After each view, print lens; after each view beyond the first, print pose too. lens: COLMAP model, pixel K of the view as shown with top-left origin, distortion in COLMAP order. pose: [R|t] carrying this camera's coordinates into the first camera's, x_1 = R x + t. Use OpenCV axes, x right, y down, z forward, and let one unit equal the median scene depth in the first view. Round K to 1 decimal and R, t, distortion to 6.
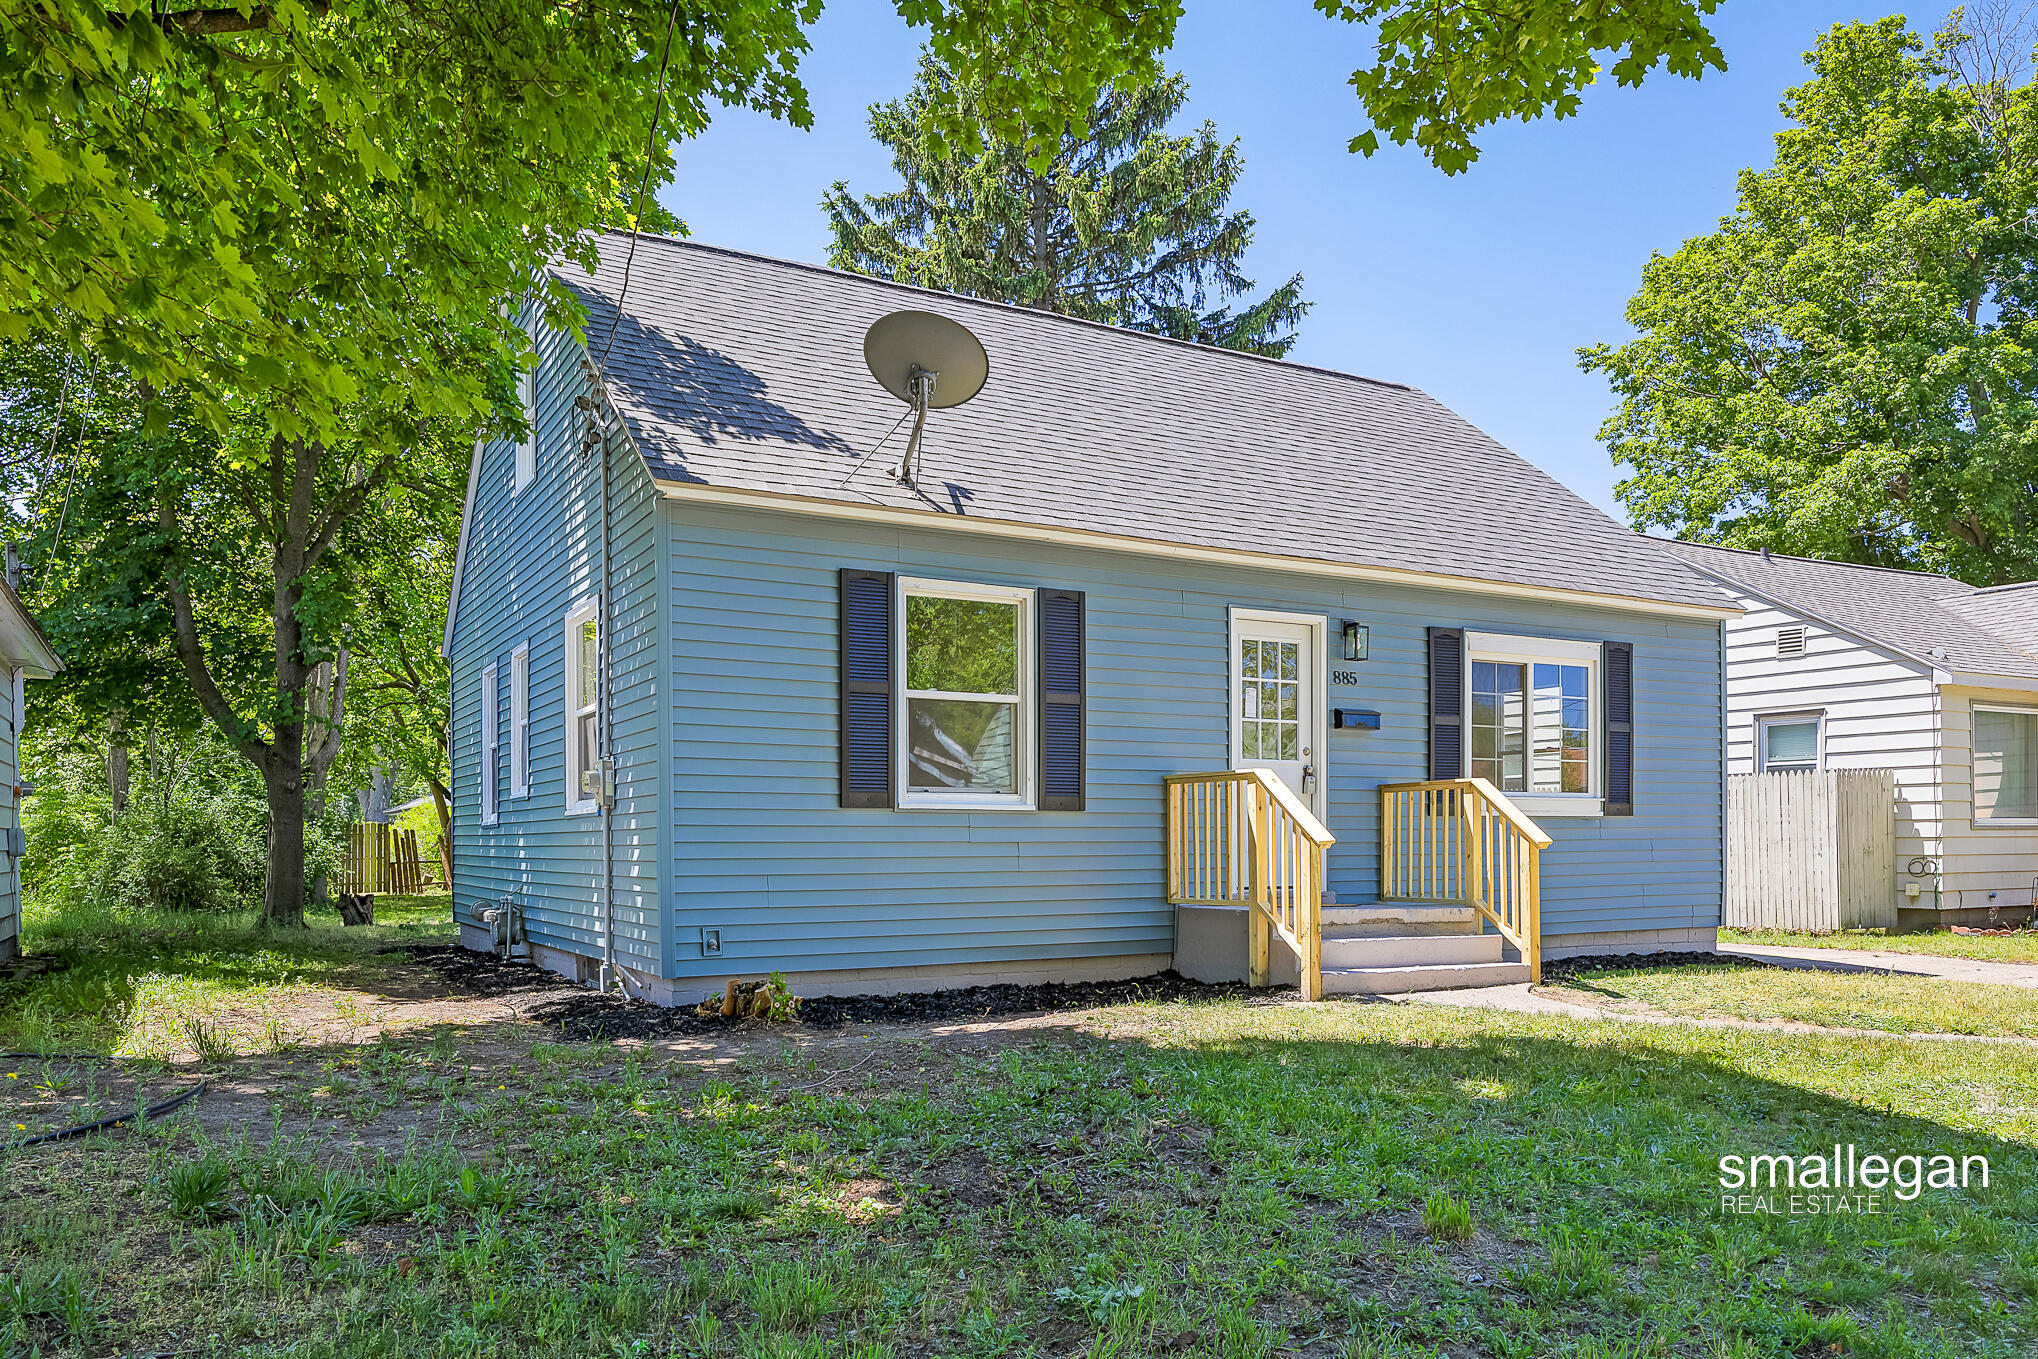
lens RADIAL K [[1400.4, 0, 1035.5], [0, 1400.4, 917.3], [0, 0, 1]] dist [0.024540, -0.000448]
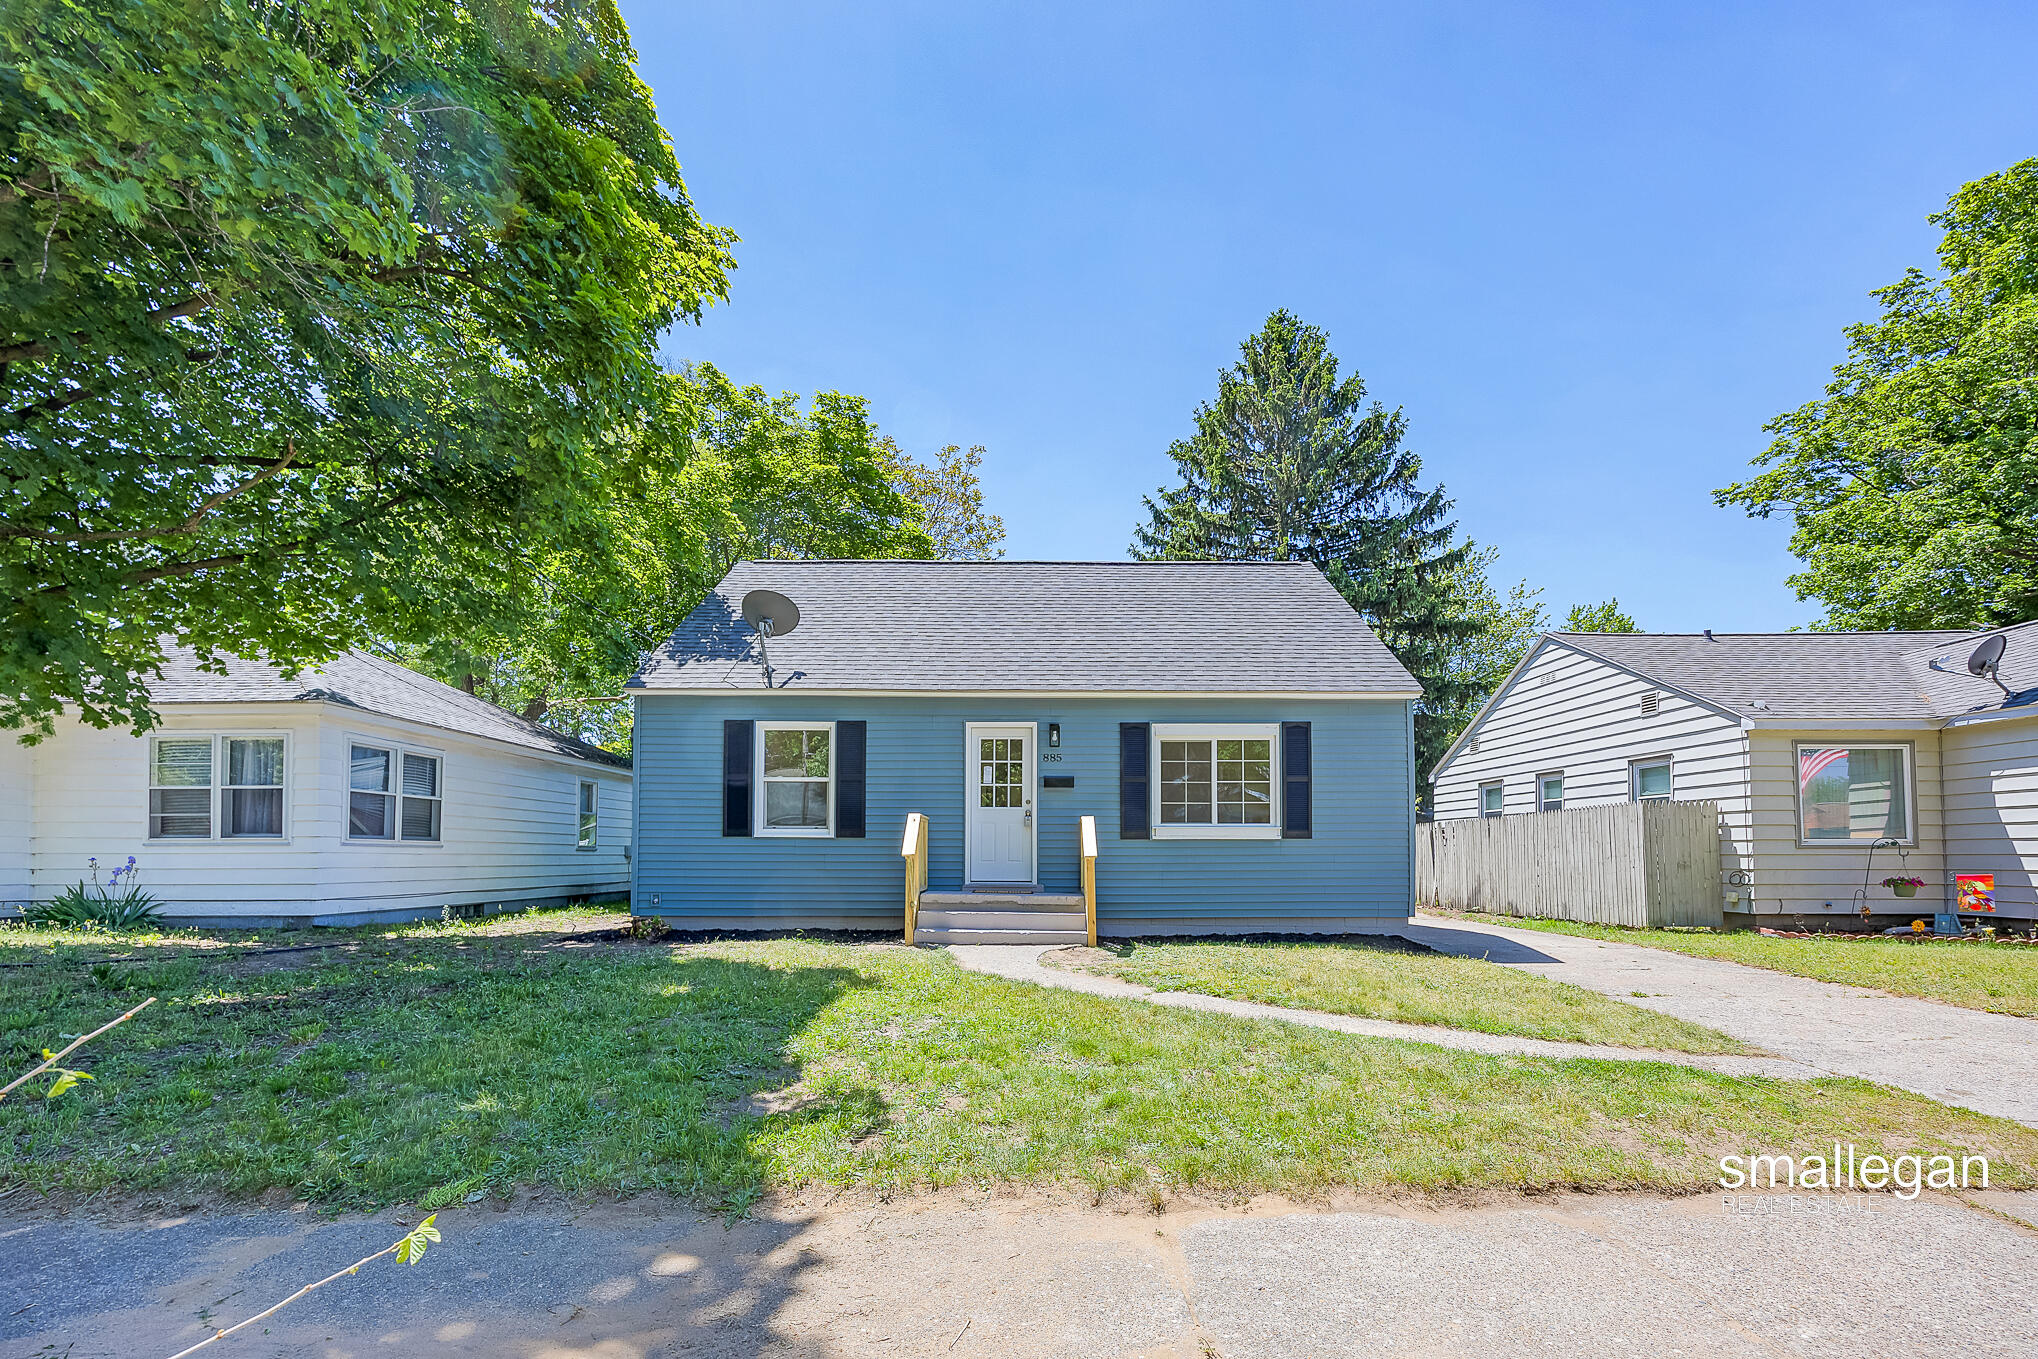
lens RADIAL K [[807.7, 0, 1167.0], [0, 807.7, 870.4], [0, 0, 1]] dist [0.011821, -0.000675]
pose [[0.881413, 0.016841, -0.472046, 0.525371], [-0.030451, 0.999311, -0.021208, -0.012855], [0.471364, 0.033067, 0.881319, 0.144222]]
